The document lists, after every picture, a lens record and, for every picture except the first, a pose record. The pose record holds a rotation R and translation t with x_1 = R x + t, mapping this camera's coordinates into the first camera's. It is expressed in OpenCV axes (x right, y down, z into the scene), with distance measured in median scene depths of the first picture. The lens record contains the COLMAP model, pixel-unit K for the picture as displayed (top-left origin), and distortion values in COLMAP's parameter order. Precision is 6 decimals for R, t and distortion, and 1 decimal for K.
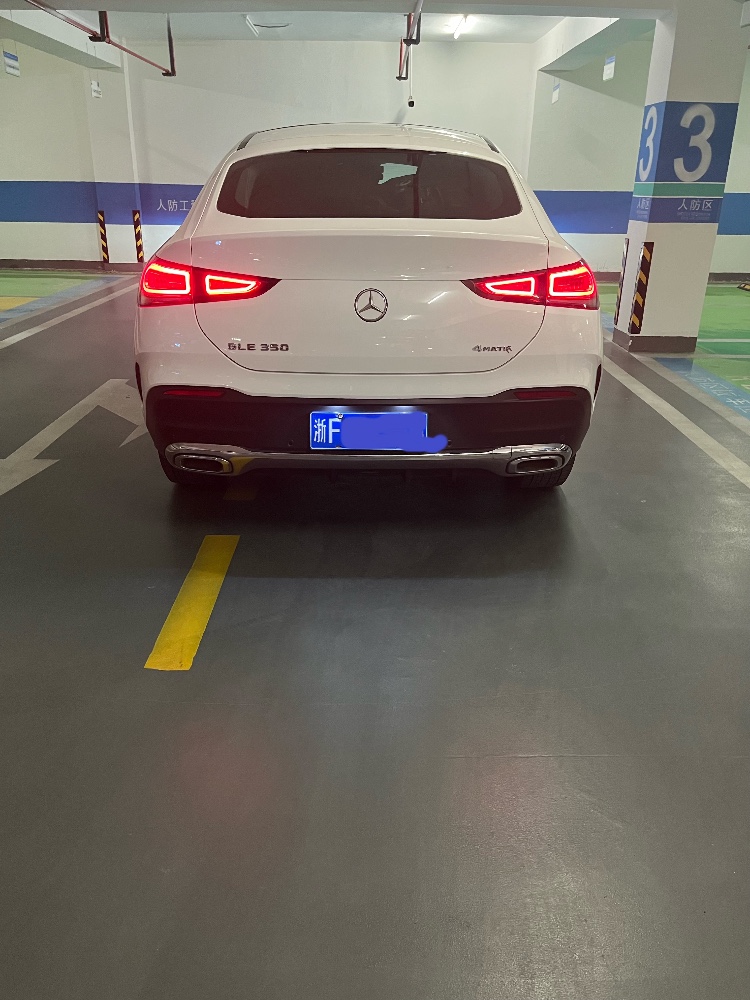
lens RADIAL K [[757.5, 0, 375.0], [0, 757.5, 500.0], [0, 0, 1]] dist [0.084721, -0.124186]
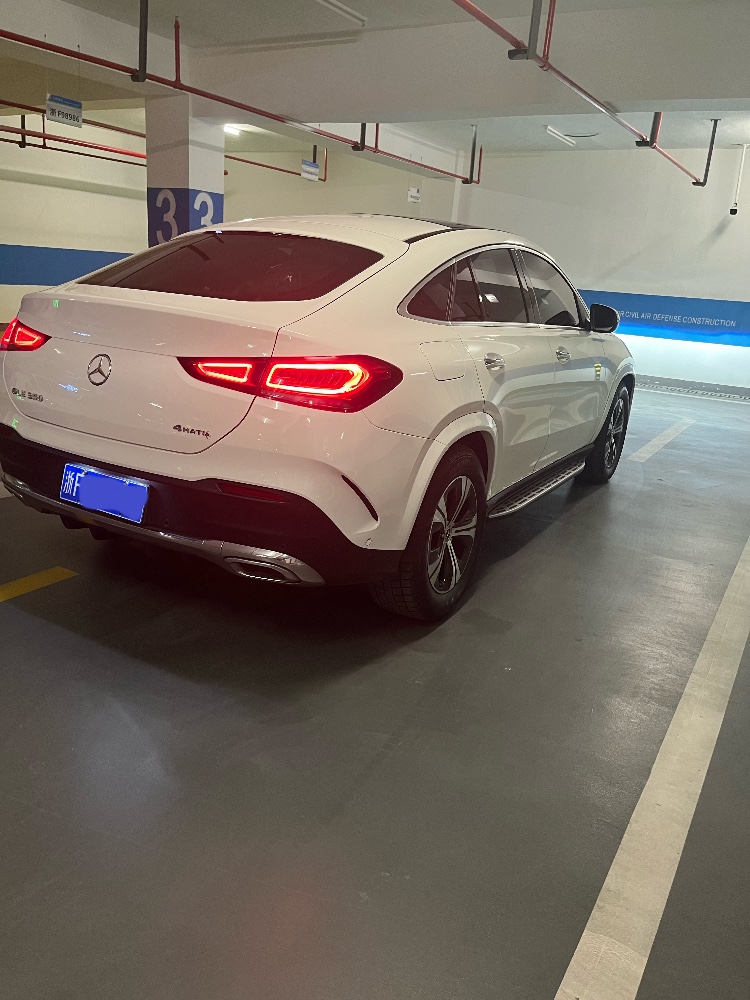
lens RADIAL K [[757.5, 0, 375.0], [0, 757.5, 500.0], [0, 0, 1]] dist [0.084721, -0.124186]
pose [[0.848015, 0.200405, -0.490621, 0.796887], [-0.258591, 0.964533, -0.052978, -0.121482], [0.462603, 0.171797, 0.869761, 0.294772]]
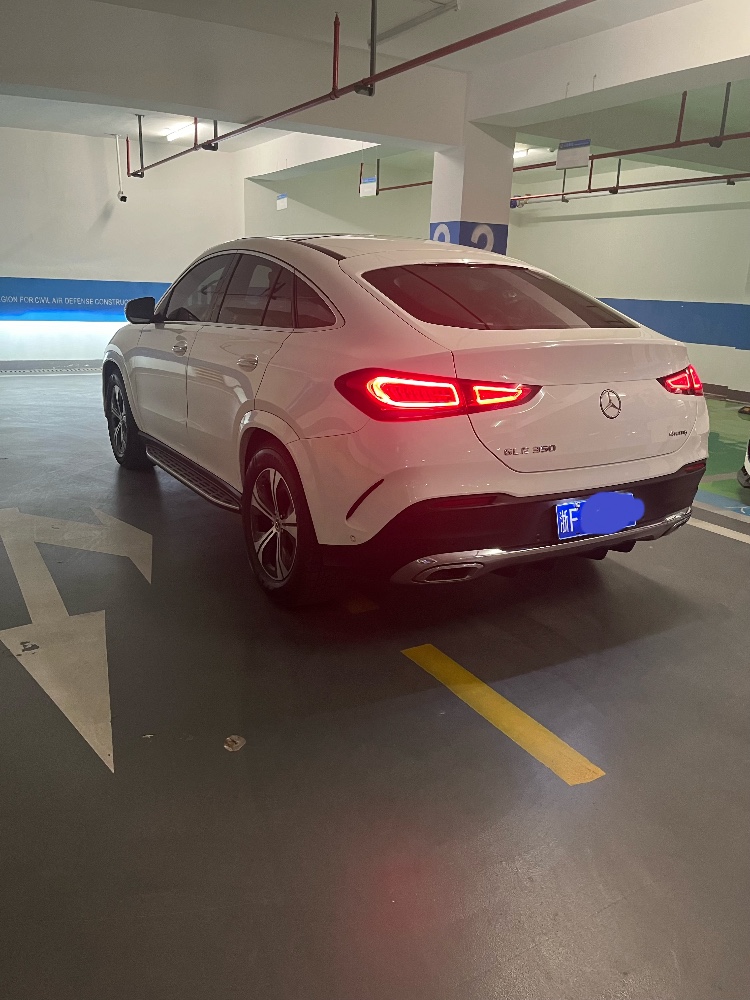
lens RADIAL K [[757.5, 0, 375.0], [0, 757.5, 500.0], [0, 0, 1]] dist [0.084721, -0.124186]
pose [[0.860056, -0.125394, 0.494551, -0.825591], [0.175931, 0.982764, -0.056773, -0.107645], [-0.478908, 0.135835, 0.867292, 0.200839]]
